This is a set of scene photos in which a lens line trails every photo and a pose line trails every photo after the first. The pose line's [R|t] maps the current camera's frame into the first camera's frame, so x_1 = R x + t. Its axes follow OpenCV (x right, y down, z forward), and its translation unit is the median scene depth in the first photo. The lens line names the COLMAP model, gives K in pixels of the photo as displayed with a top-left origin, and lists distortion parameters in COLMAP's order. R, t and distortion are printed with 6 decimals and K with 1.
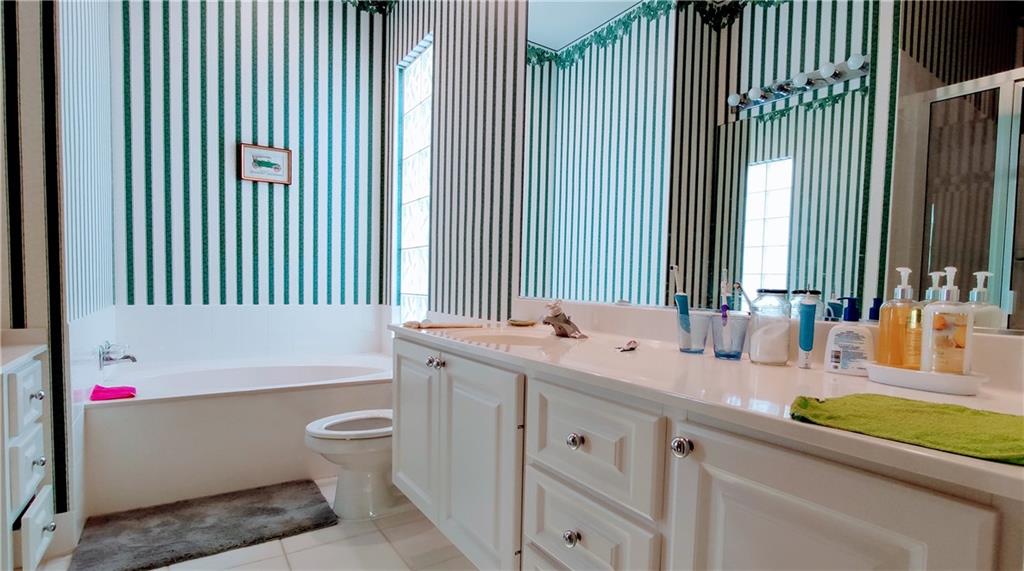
lens RADIAL K [[480.4, 0, 515.0], [0, 480.4, 310.5], [0, 0, 1]] dist [0.044829, 0.000331]
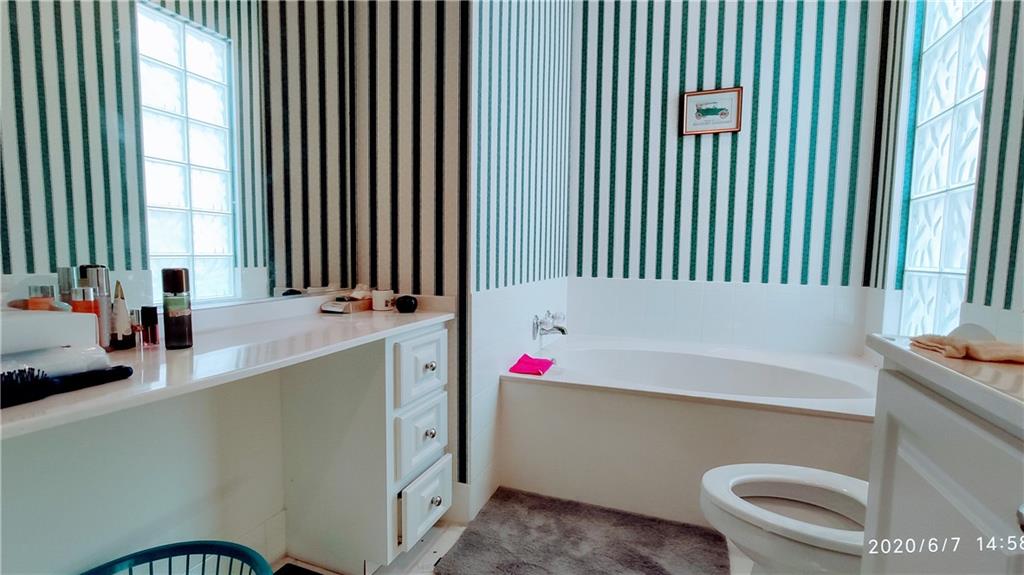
lens RADIAL K [[458.1, 0, 512.0], [0, 458.1, 287.5], [0, 0, 1]] dist [-0.012038, 0.000856]
pose [[0.585166, 0.052824, -0.809191, -0.068200], [-0.046489, 0.998420, 0.031558, -0.010546], [0.809580, 0.019152, 0.586698, 0.289414]]
